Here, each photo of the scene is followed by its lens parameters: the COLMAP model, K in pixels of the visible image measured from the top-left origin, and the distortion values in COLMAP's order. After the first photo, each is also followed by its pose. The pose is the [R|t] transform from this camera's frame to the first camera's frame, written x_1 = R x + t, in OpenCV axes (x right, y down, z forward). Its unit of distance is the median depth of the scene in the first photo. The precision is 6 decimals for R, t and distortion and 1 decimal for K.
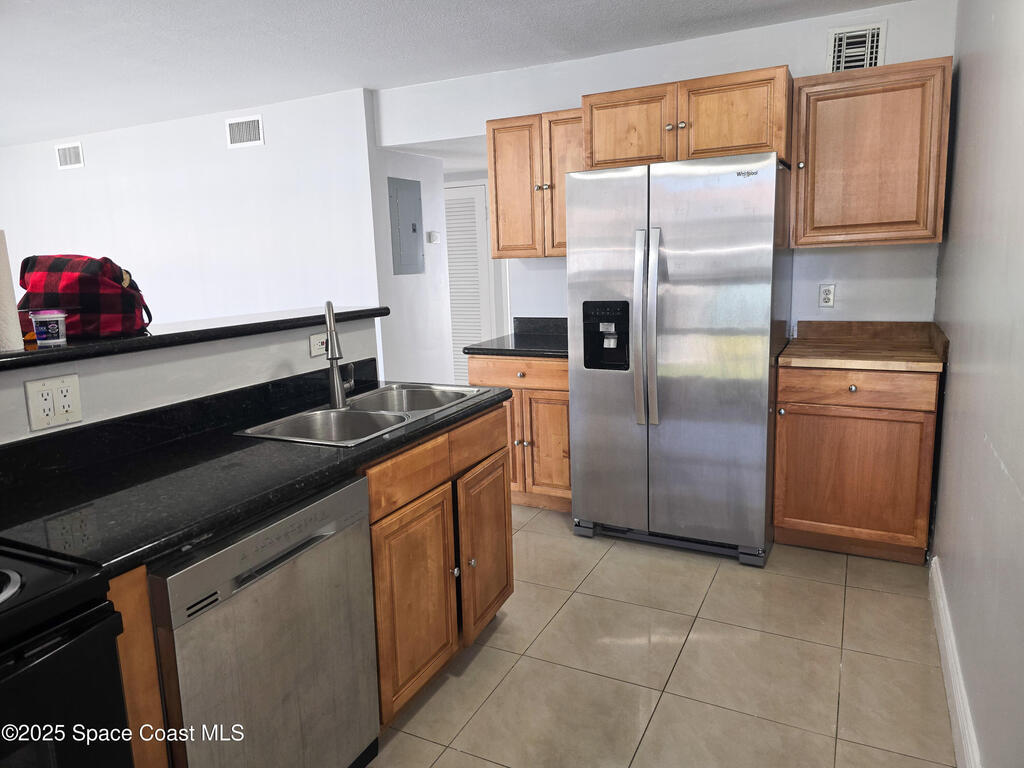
lens RADIAL K [[692.9, 0, 511.6], [0, 692.9, 378.3], [0, 0, 1]] dist [-0.005296, -0.000776]
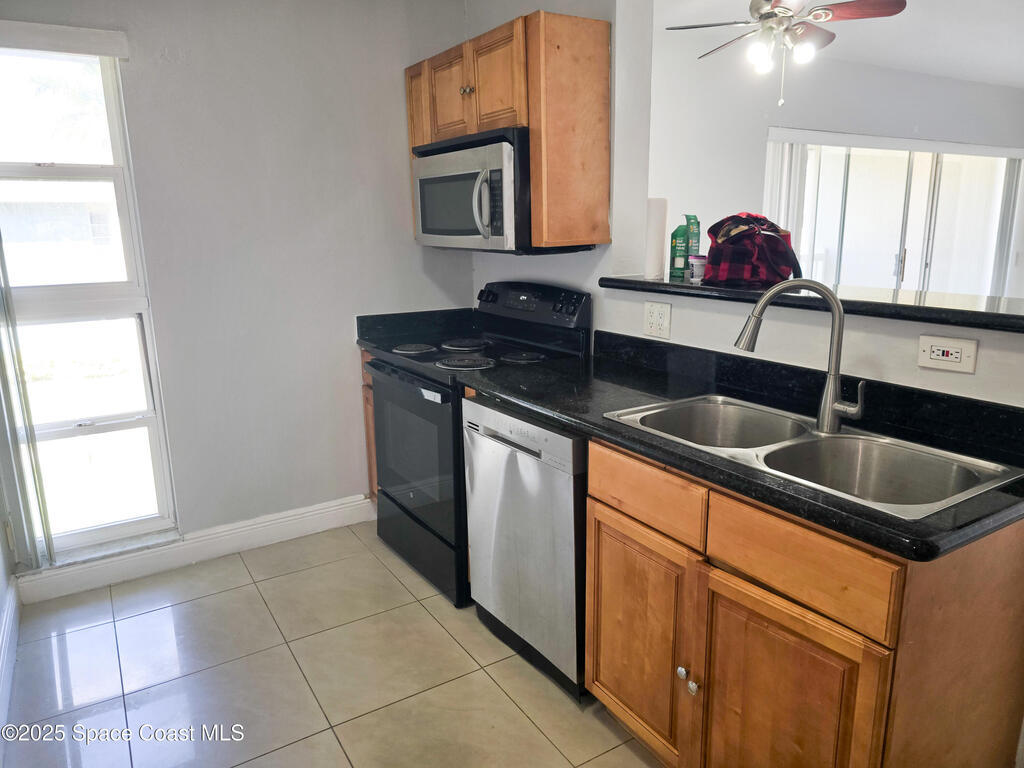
lens RADIAL K [[692.9, 0, 514.1], [0, 692.9, 382.2], [0, 0, 1]] dist [-0.005296, -0.000776]
pose [[-0.529712, 0.218063, -0.819667, 0.565793], [-0.122359, 0.936631, 0.328255, -0.227070], [0.839305, 0.274174, -0.469463, 1.185024]]
